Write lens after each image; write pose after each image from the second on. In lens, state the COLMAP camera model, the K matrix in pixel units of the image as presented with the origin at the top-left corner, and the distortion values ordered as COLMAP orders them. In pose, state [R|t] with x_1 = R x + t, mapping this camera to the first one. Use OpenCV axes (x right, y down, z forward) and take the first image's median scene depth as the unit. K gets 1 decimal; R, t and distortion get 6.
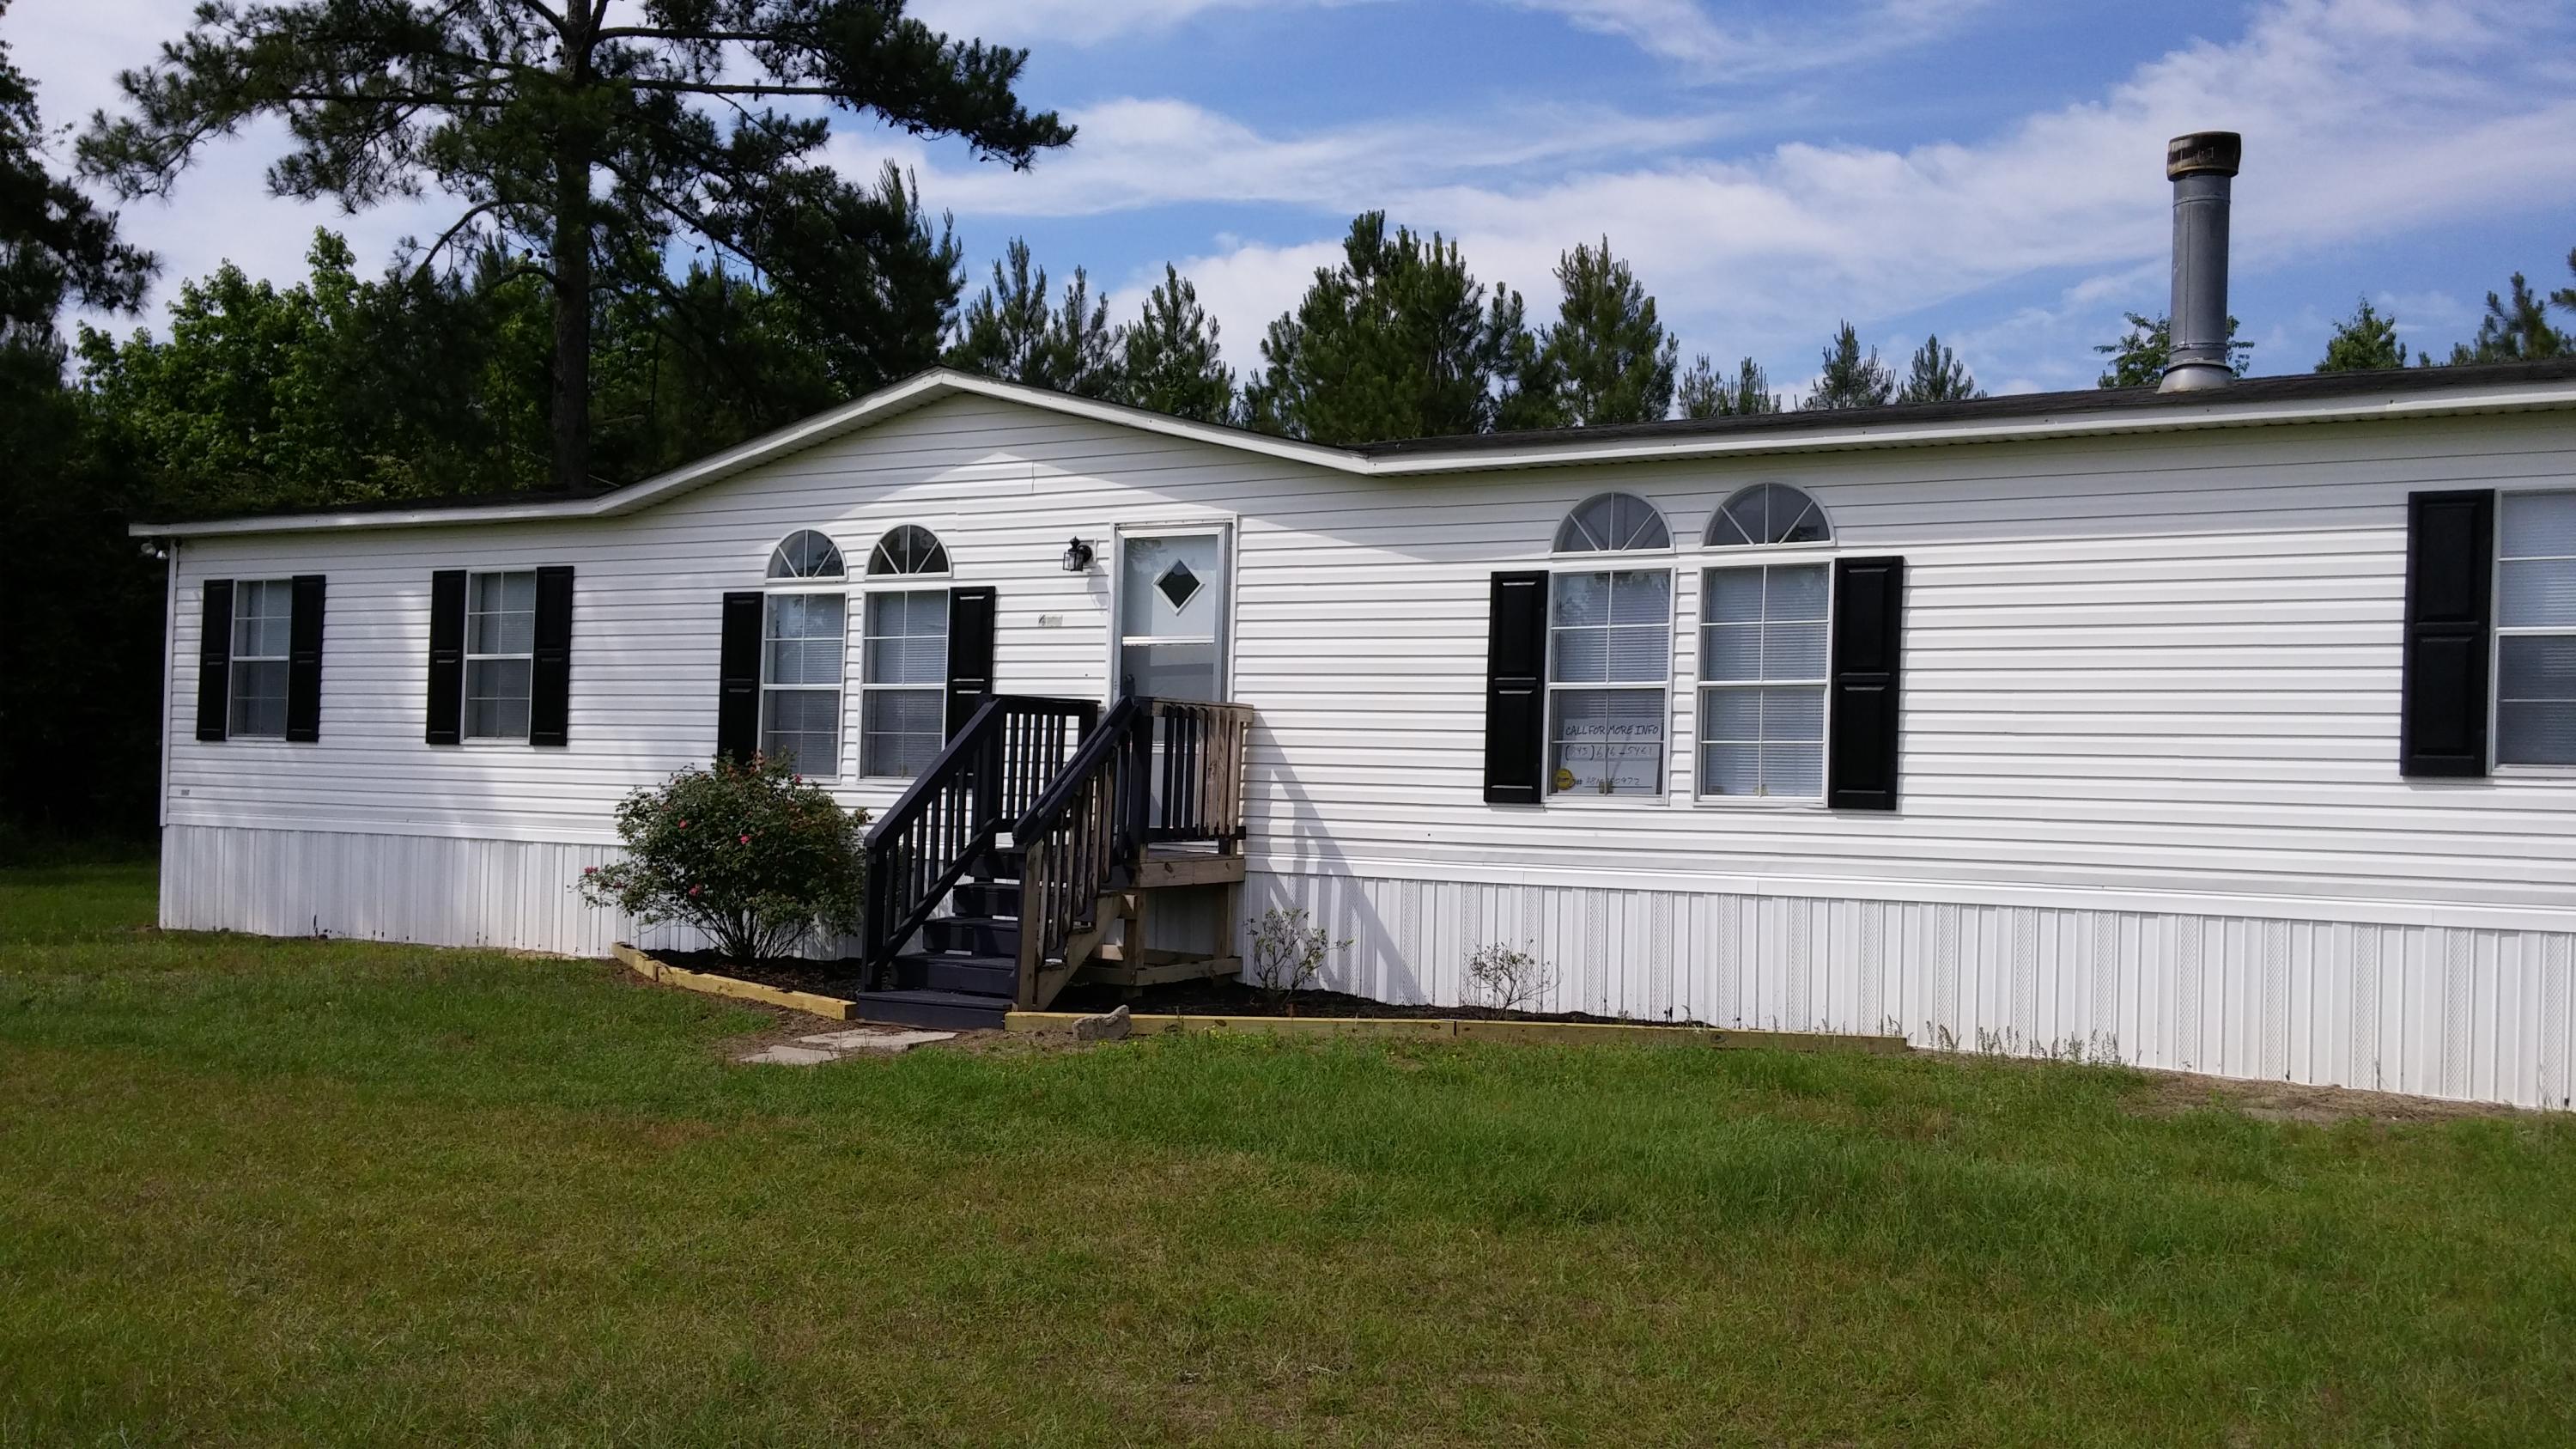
lens RADIAL K [[2208.9, 0, 1282.4], [0, 2208.9, 724.0], [0, 0, 1]] dist [0.058757, -0.085550]
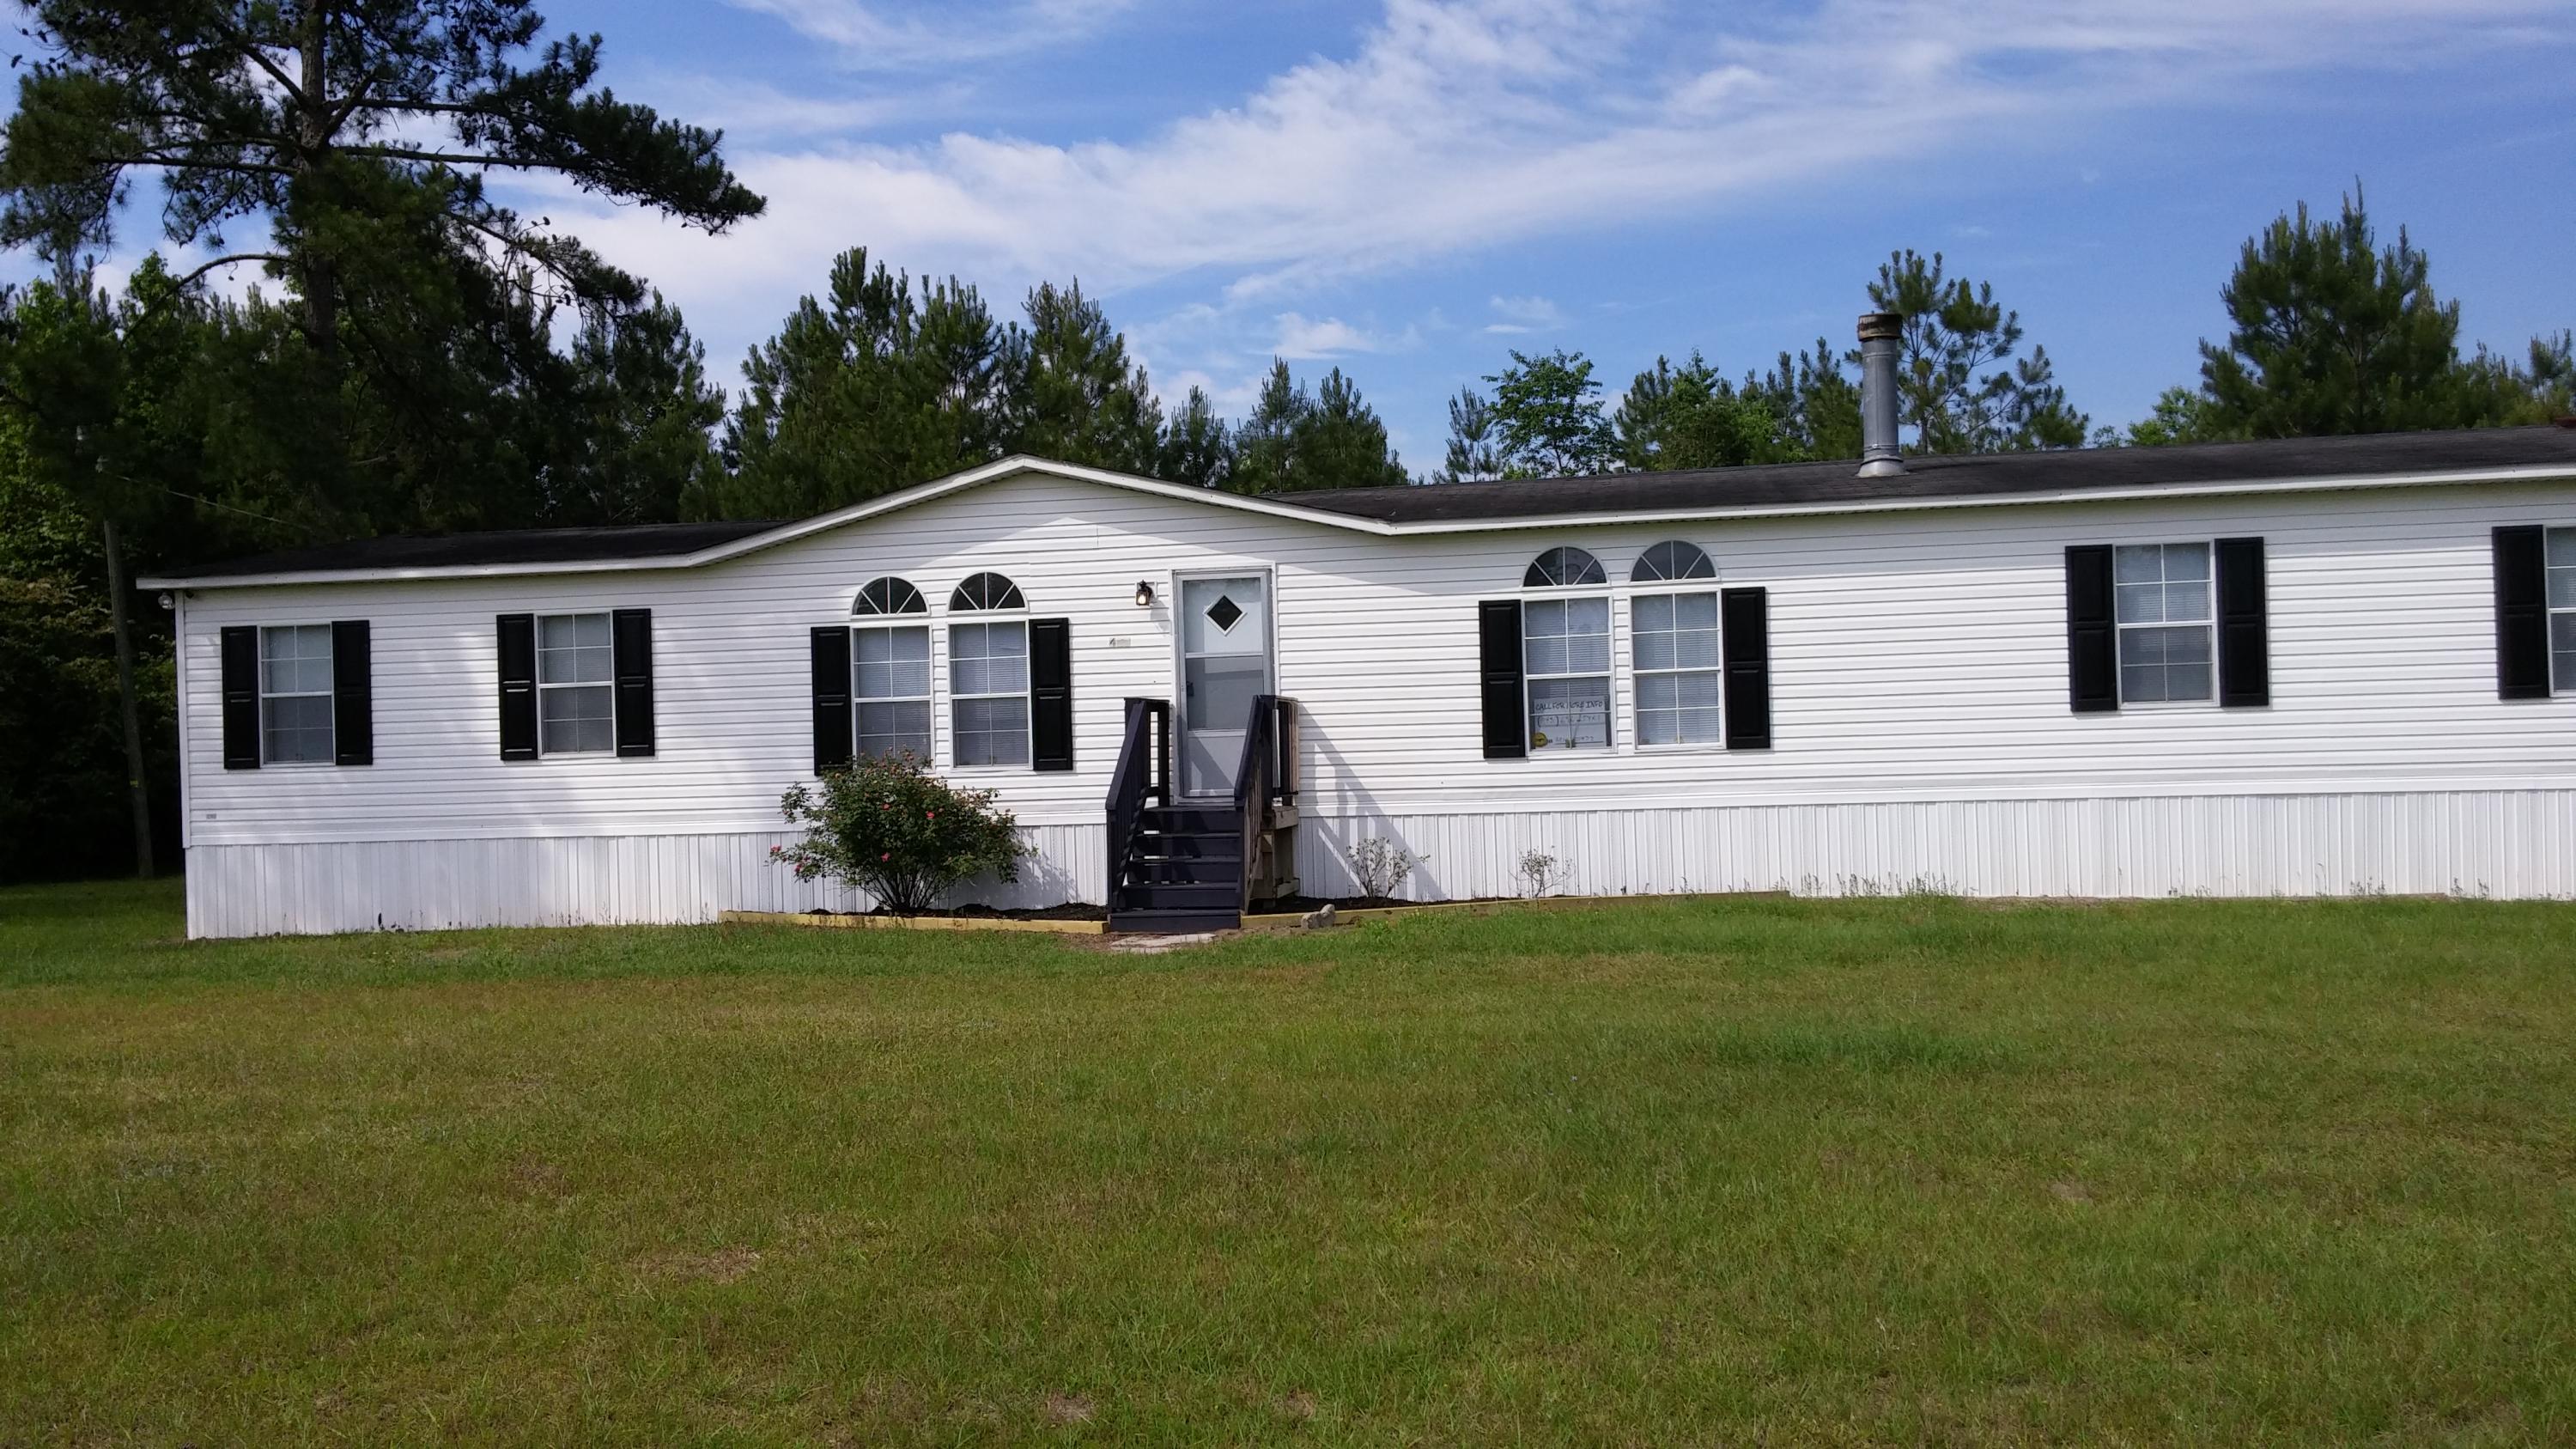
lens RADIAL K [[2208.9, 0, 1215.6], [0, 2208.9, 715.9], [0, 0, 1]] dist [0.058757, -0.085550]
pose [[0.943511, -0.043387, 0.328487, -0.482688], [0.041928, 0.999054, 0.011526, -0.014753], [-0.328677, 0.002898, 0.944438, -0.282066]]
